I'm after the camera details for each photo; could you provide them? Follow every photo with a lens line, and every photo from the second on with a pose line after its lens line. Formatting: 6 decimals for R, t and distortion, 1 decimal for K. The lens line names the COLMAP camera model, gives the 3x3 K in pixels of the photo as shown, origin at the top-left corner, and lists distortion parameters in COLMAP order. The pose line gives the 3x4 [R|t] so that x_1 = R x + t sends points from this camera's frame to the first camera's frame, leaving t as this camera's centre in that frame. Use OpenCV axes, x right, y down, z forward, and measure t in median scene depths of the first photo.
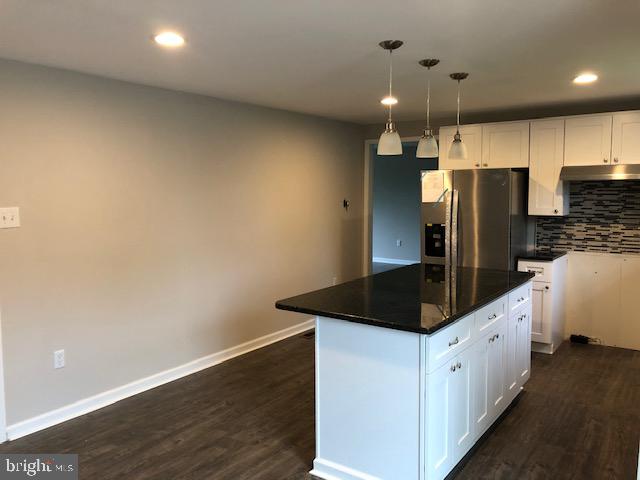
lens RADIAL K [[529.7, 0, 325.7], [0, 529.7, 238.6], [0, 0, 1]] dist [0.053884, -0.024216]
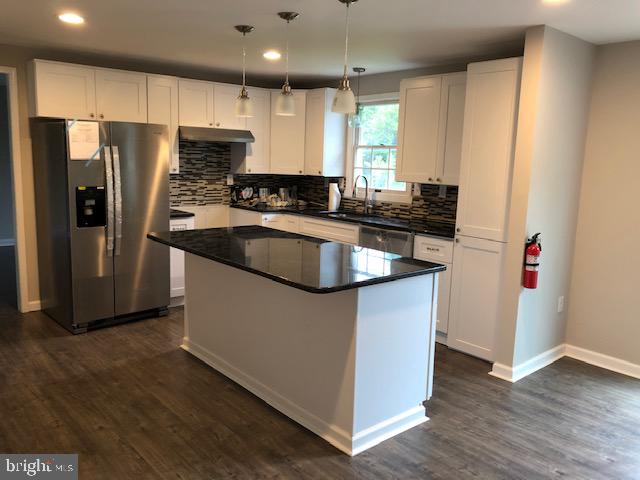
lens RADIAL K [[529.7, 0, 324.1], [0, 529.7, 242.0], [0, 0, 1]] dist [0.053884, -0.024216]
pose [[0.238832, -0.146653, 0.959923, -0.510498], [0.056570, 0.988953, 0.137013, -0.036491], [-0.969412, 0.021579, 0.244490, 0.466565]]
